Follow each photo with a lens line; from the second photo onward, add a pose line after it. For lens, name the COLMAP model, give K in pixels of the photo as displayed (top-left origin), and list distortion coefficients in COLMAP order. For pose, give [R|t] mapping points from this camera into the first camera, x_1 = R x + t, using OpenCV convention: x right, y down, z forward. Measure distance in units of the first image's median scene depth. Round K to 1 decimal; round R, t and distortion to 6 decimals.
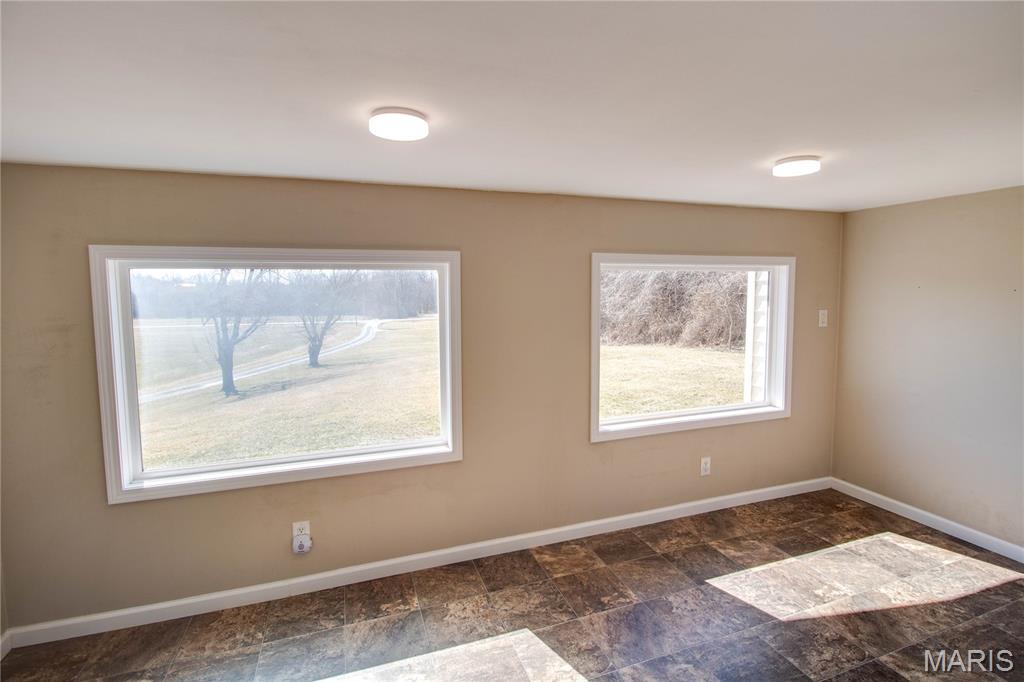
lens RADIAL K [[492.8, 0, 506.7], [0, 492.8, 322.7], [0, 0, 1]] dist [-0.001575, -0.001241]
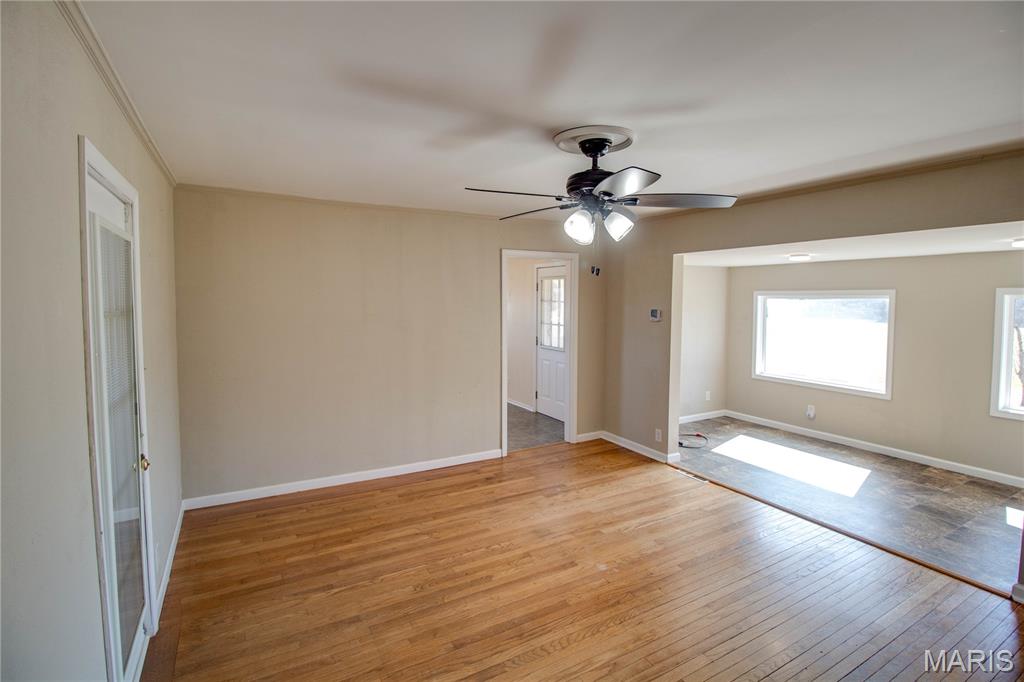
lens RADIAL K [[492.8, 0, 506.7], [0, 492.8, 322.7], [0, 0, 1]] dist [-0.001575, -0.001241]
pose [[0.125562, 0.058611, -0.990353, 1.720097], [-0.078217, 0.995731, 0.049012, 0.008077], [0.988998, 0.071308, 0.129610, -0.782397]]
